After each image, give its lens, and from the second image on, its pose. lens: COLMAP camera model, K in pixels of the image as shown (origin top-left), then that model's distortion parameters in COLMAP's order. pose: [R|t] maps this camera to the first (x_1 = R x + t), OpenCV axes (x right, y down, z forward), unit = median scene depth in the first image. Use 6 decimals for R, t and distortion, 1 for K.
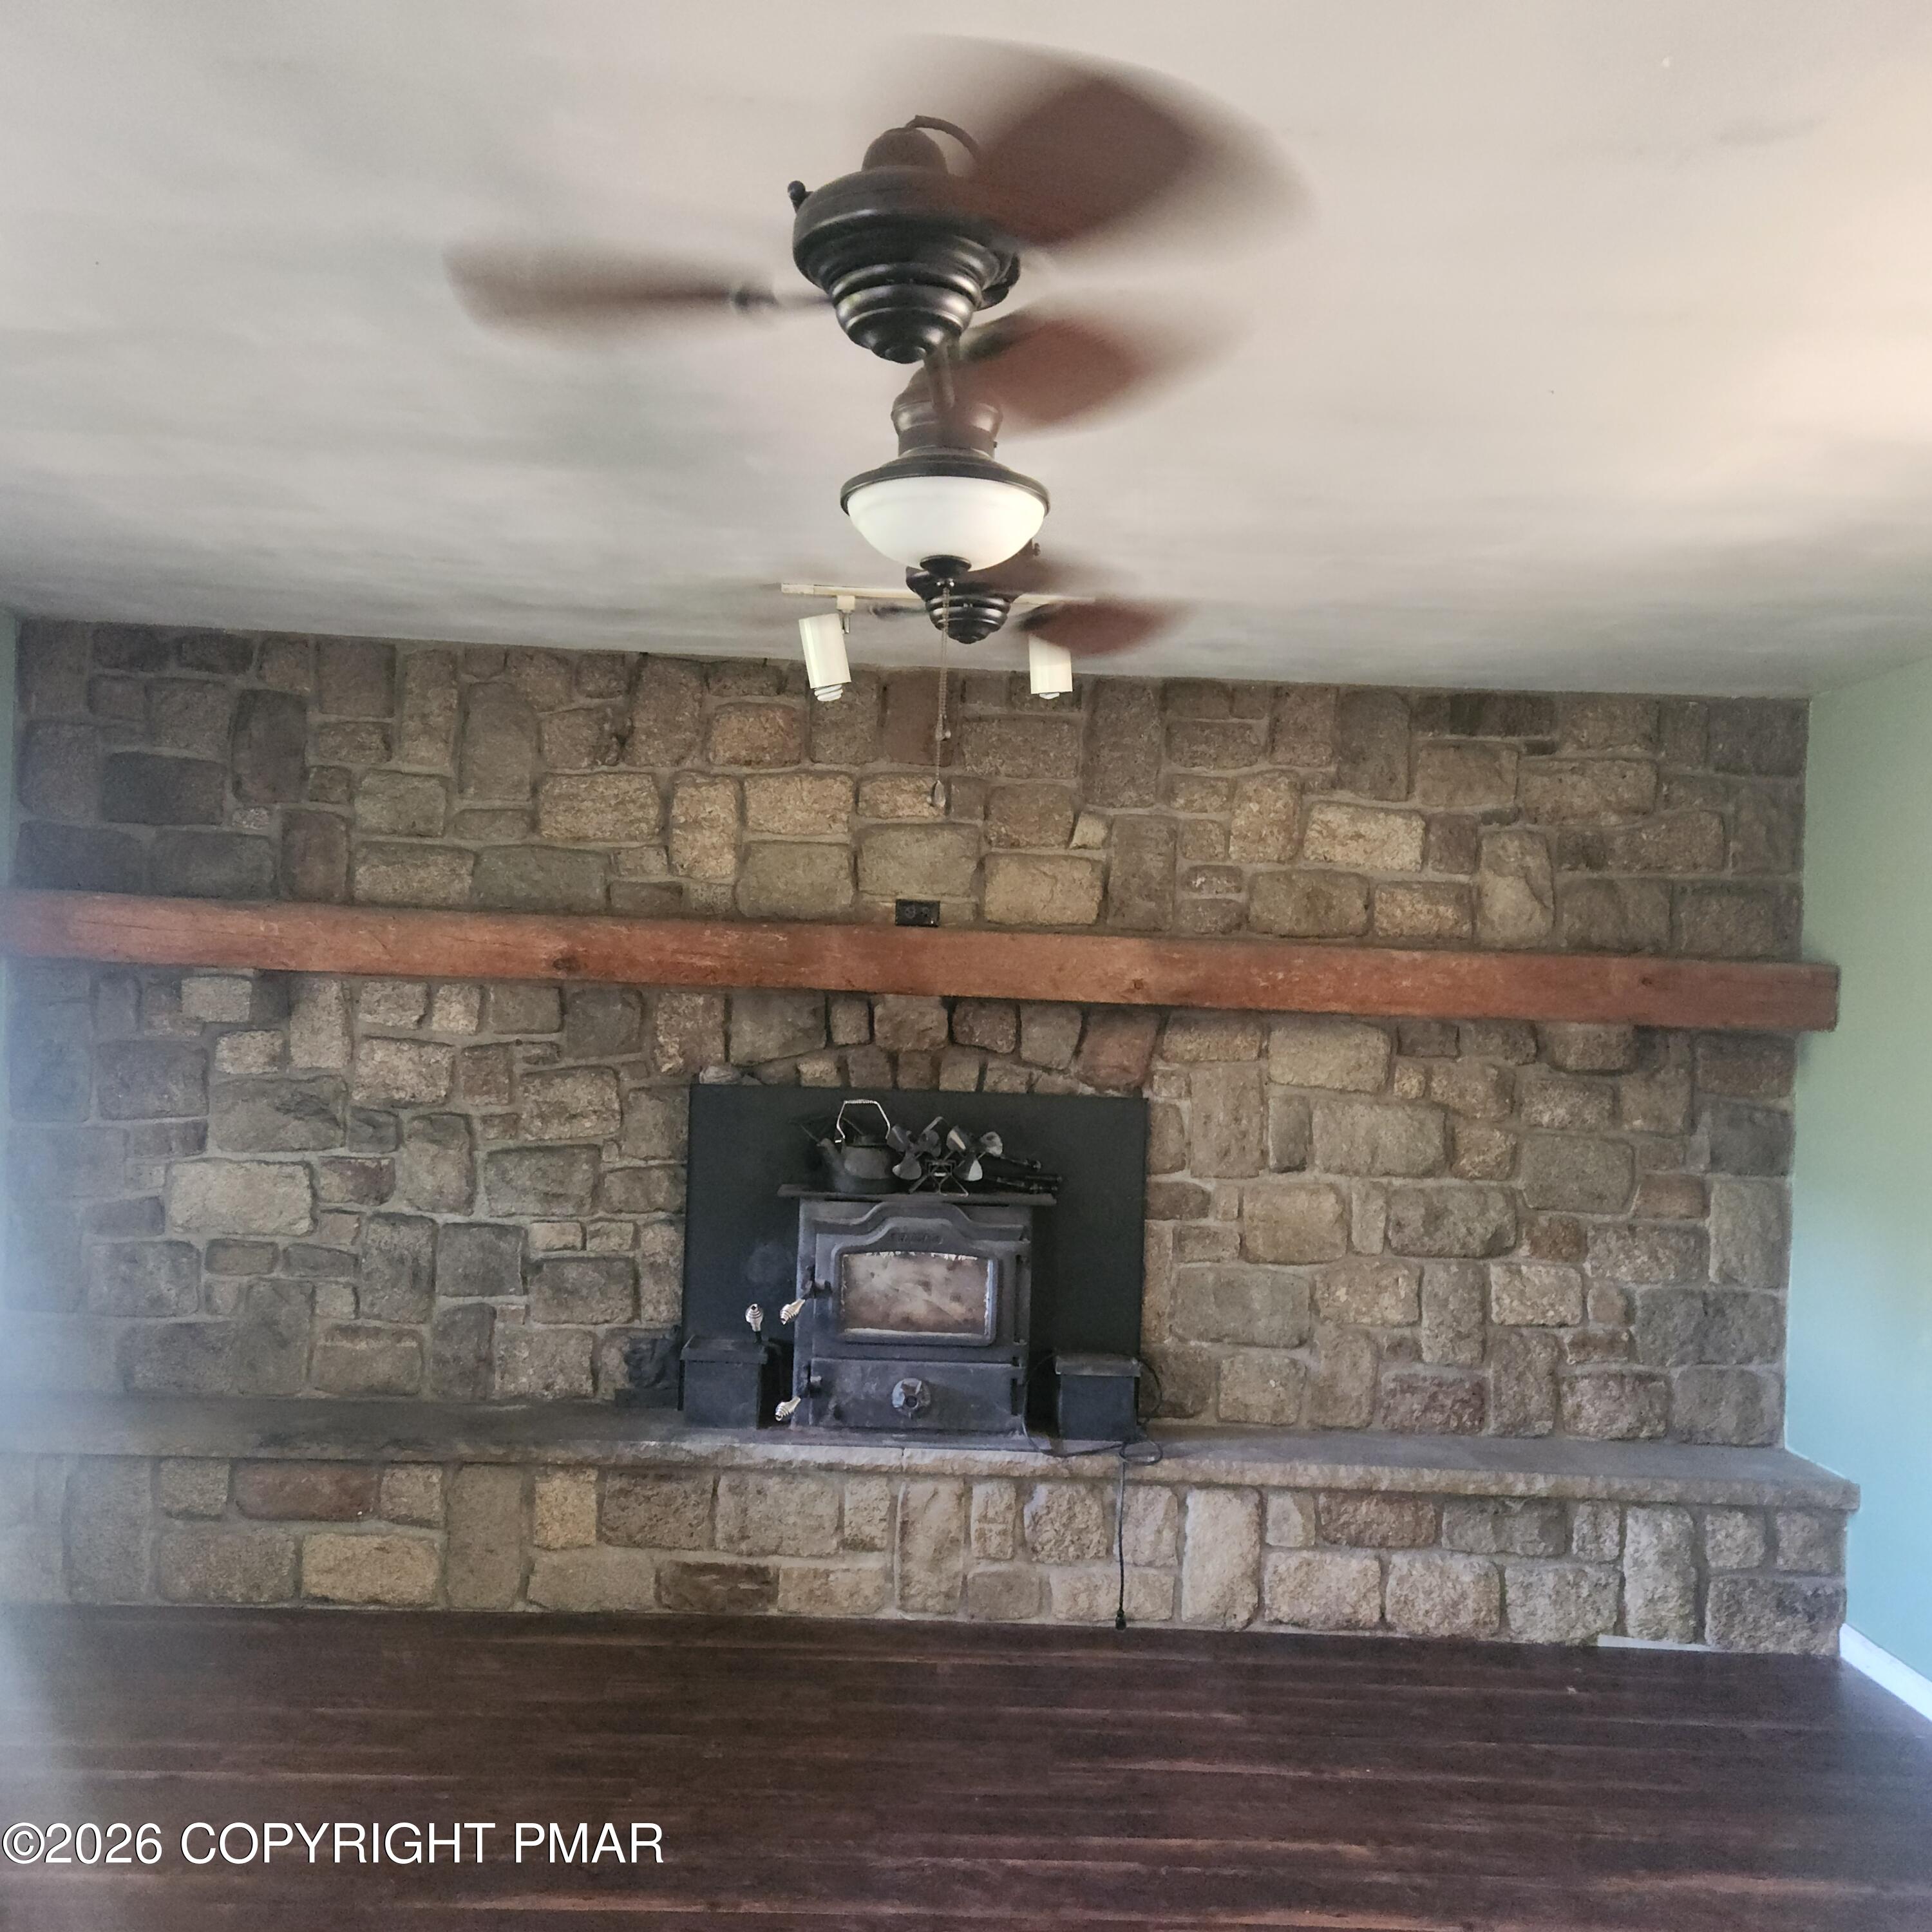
lens RADIAL K [[1759.6, 0, 949.3], [0, 1759.6, 1009.8], [0, 0, 1]] dist [0.111939, -0.119991]
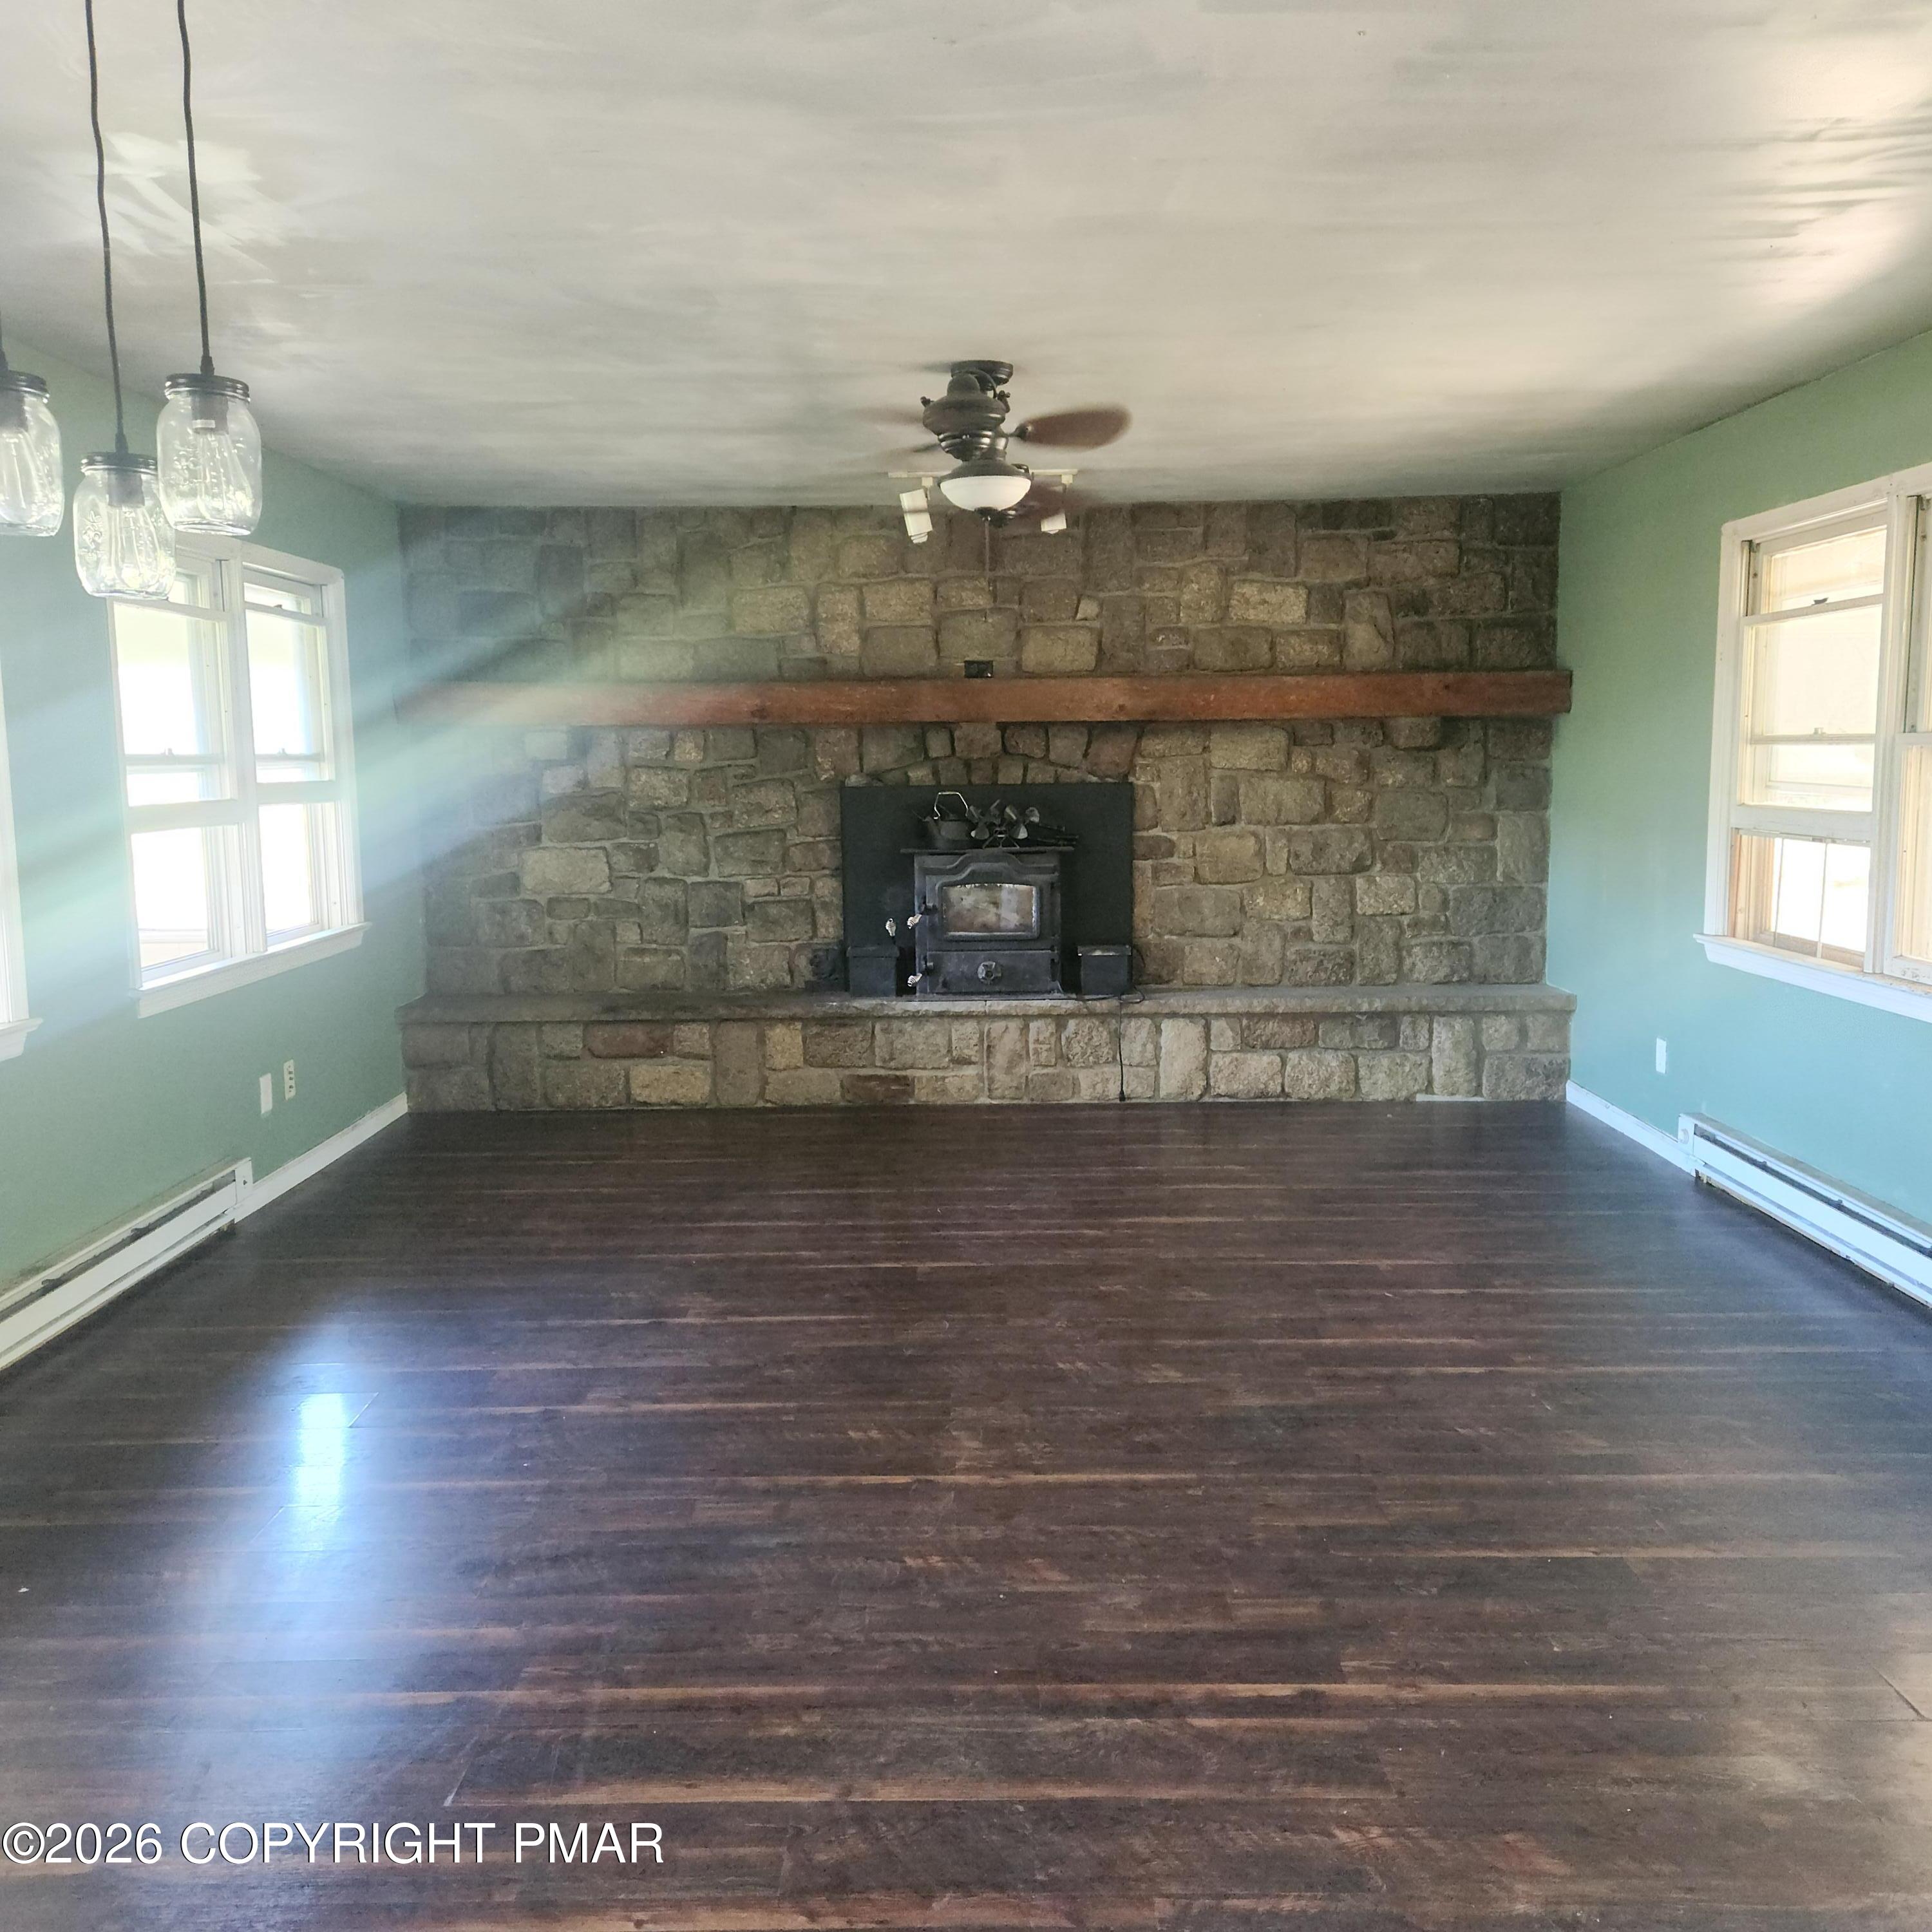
lens RADIAL K [[1716.9, 0, 956.9], [0, 1716.9, 966.1], [0, 0, 1]] dist [0.115223, -0.123290]
pose [[0.998268, -0.045475, -0.037319, 0.007417], [0.049618, 0.991672, 0.118845, 0.023080], [0.031604, -0.120491, 0.992211, -0.534507]]
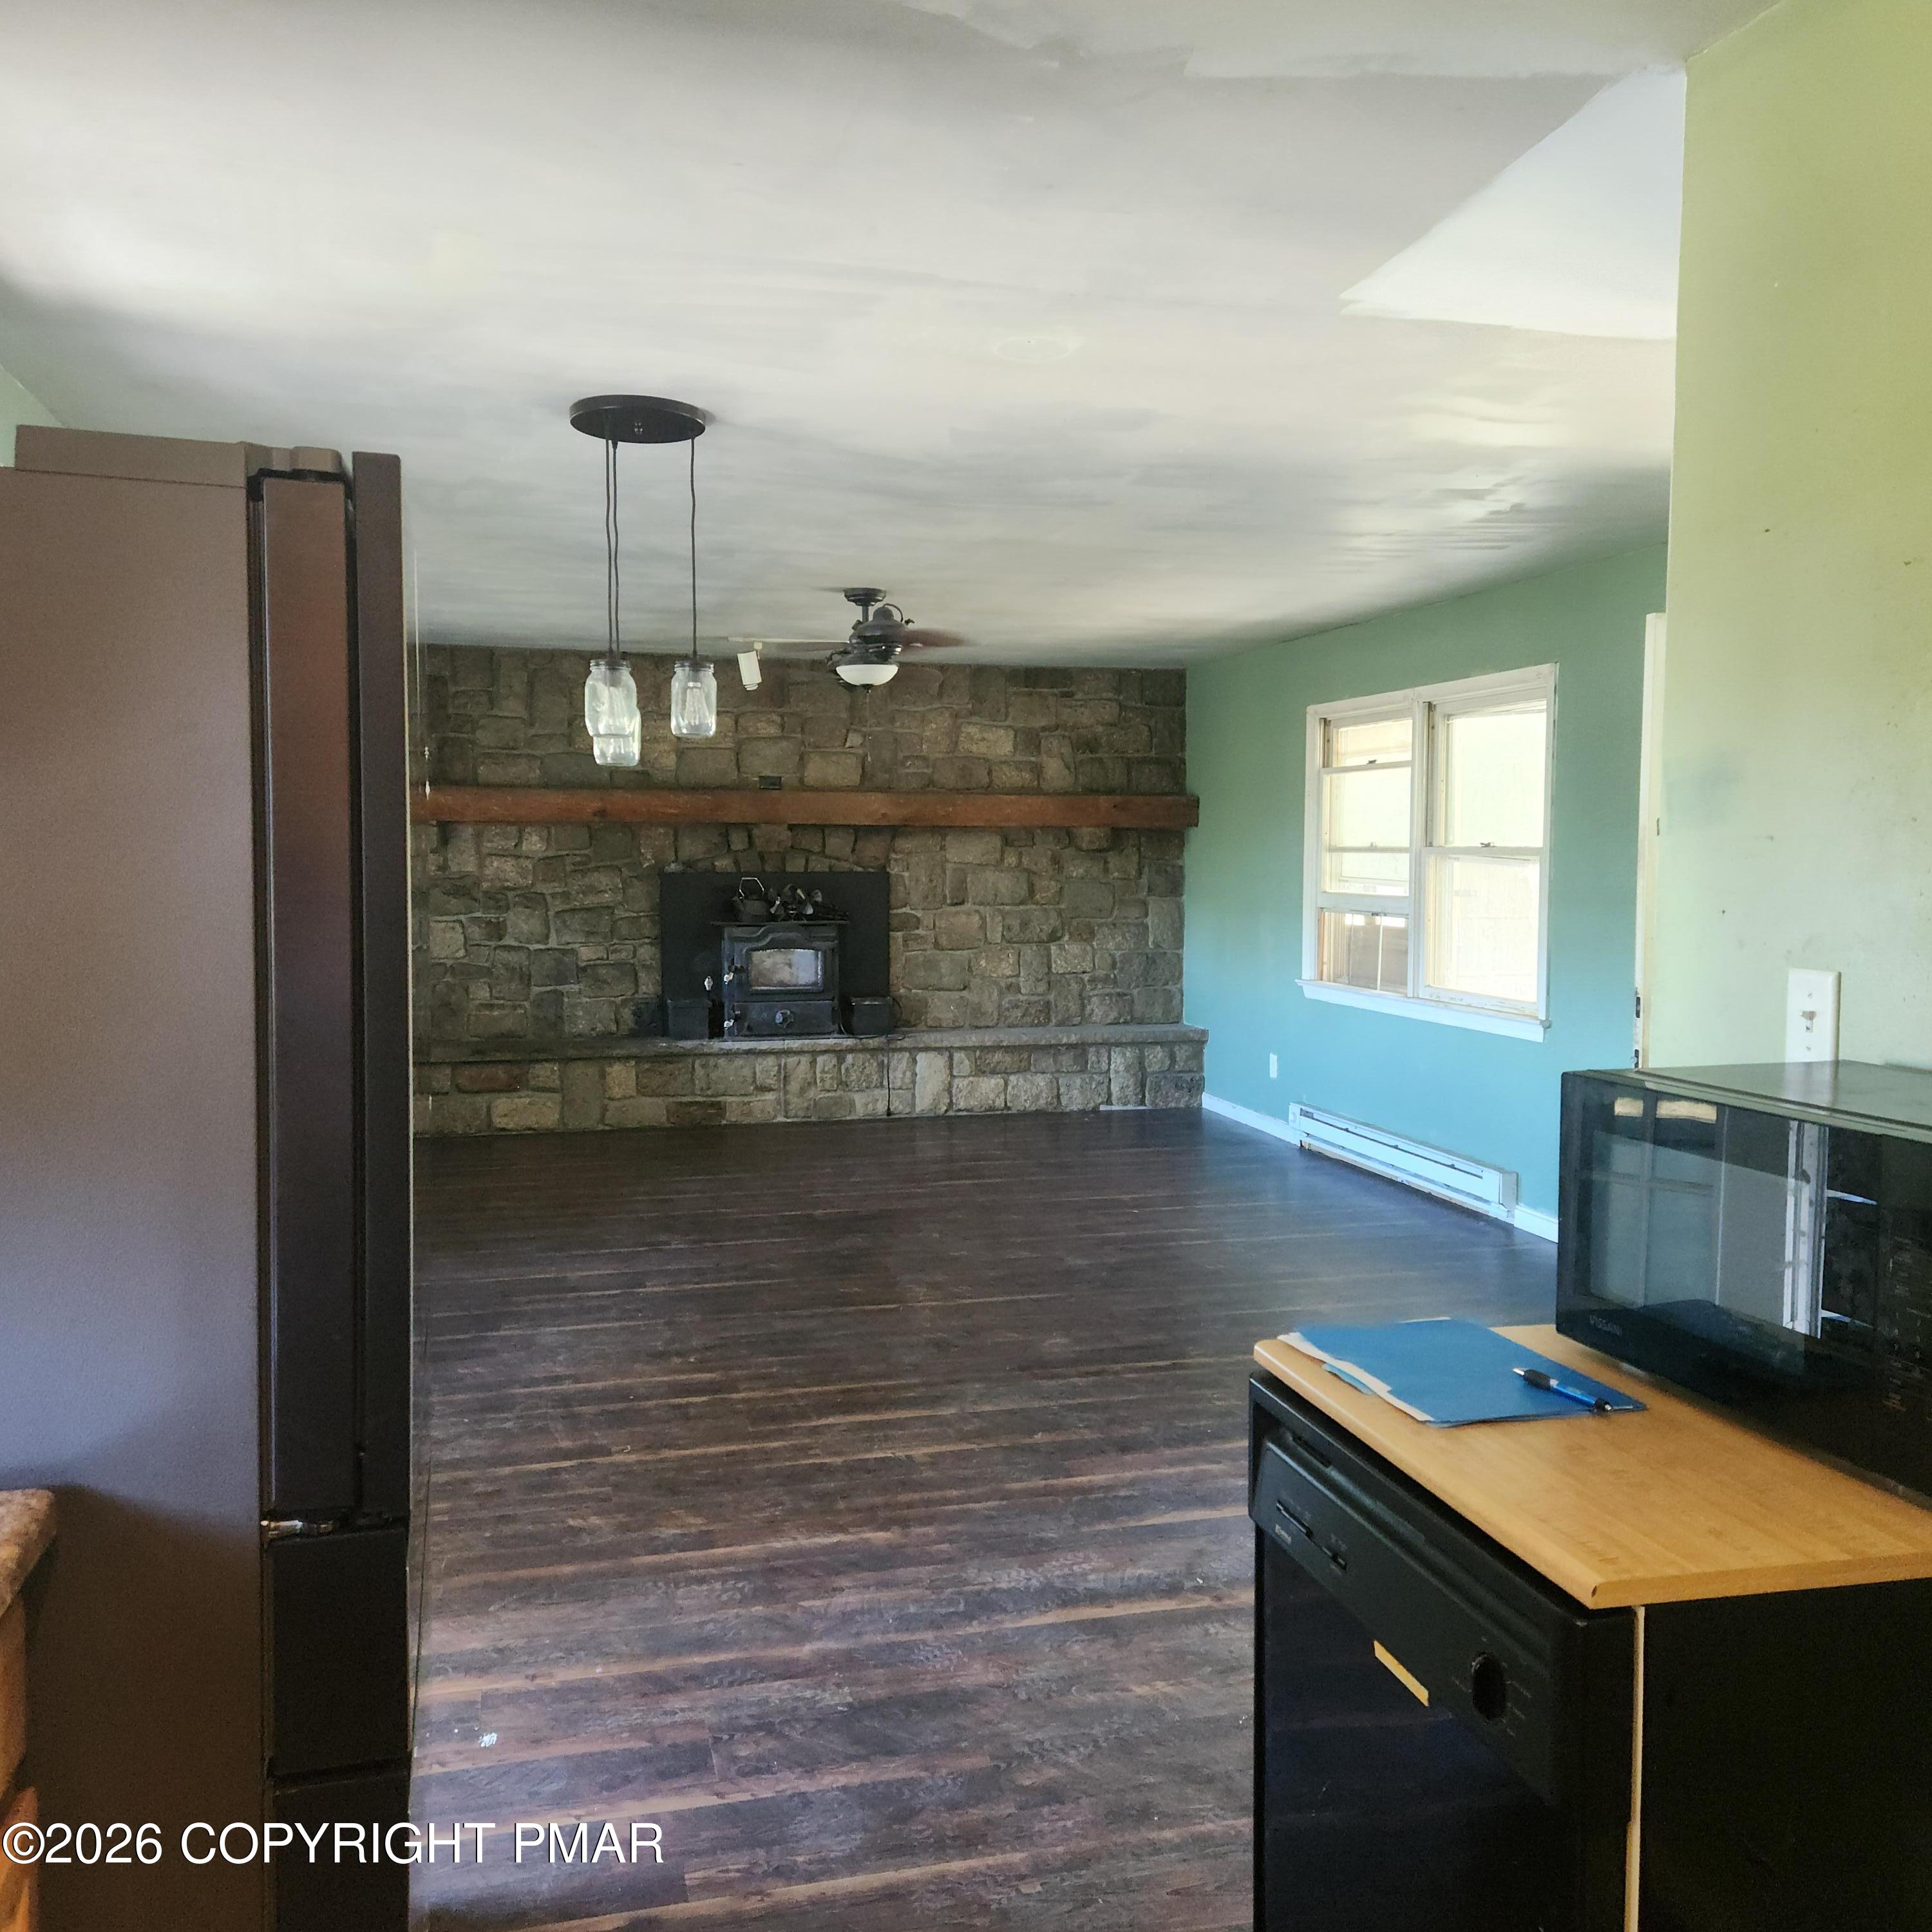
lens RADIAL K [[1716.9, 0, 956.9], [0, 1716.9, 966.1], [0, 0, 1]] dist [0.115223, -0.123290]
pose [[0.974500, -0.050845, 0.218550, -0.248688], [0.034842, 0.996463, 0.076464, 0.009937], [-0.221665, -0.066900, 0.972825, -0.950769]]
